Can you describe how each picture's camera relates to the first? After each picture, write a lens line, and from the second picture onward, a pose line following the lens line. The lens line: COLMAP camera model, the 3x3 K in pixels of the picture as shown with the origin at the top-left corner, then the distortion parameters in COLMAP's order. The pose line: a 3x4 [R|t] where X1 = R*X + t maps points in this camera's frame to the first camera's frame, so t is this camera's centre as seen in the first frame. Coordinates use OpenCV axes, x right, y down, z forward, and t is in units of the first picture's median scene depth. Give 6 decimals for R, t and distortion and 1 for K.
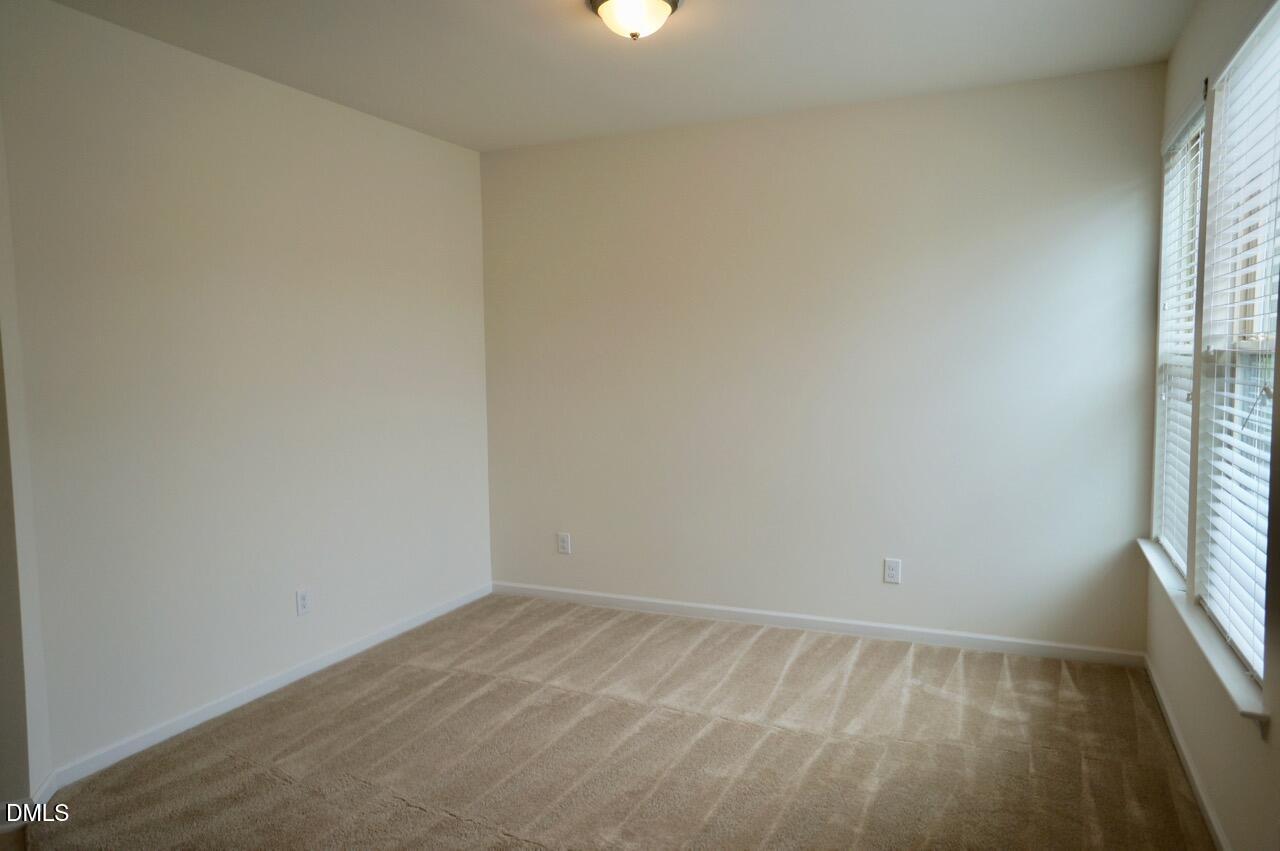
lens RADIAL K [[866.5, 0, 673.3], [0, 866.5, 422.0], [0, 0, 1]] dist [-0.037133, 0.045379]
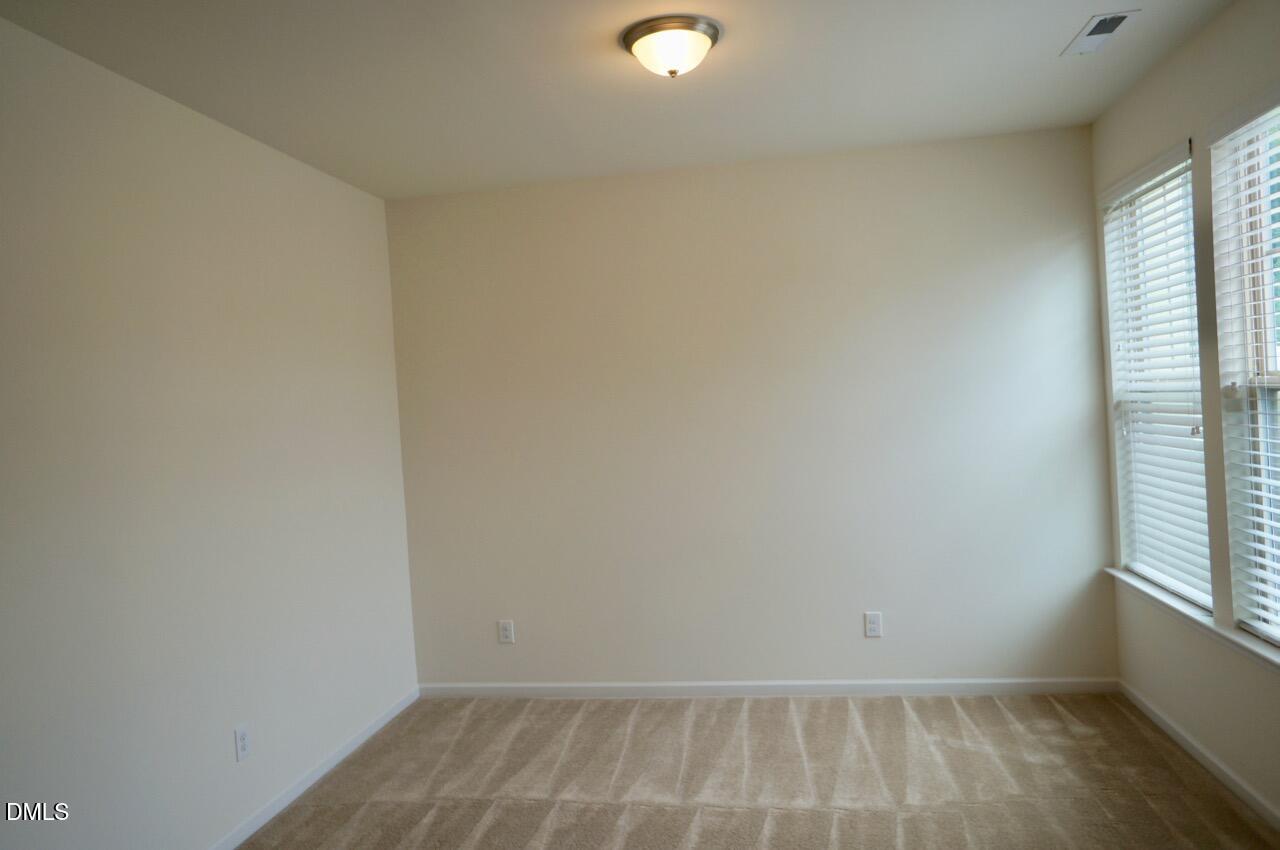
lens RADIAL K [[866.5, 0, 641.7], [0, 866.5, 420.5], [0, 0, 1]] dist [-0.037133, 0.045379]
pose [[0.967555, -0.049049, 0.247853, -0.259295], [0.065624, 0.996095, -0.059057, -0.019527], [-0.243988, 0.073405, 0.966996, 0.112208]]
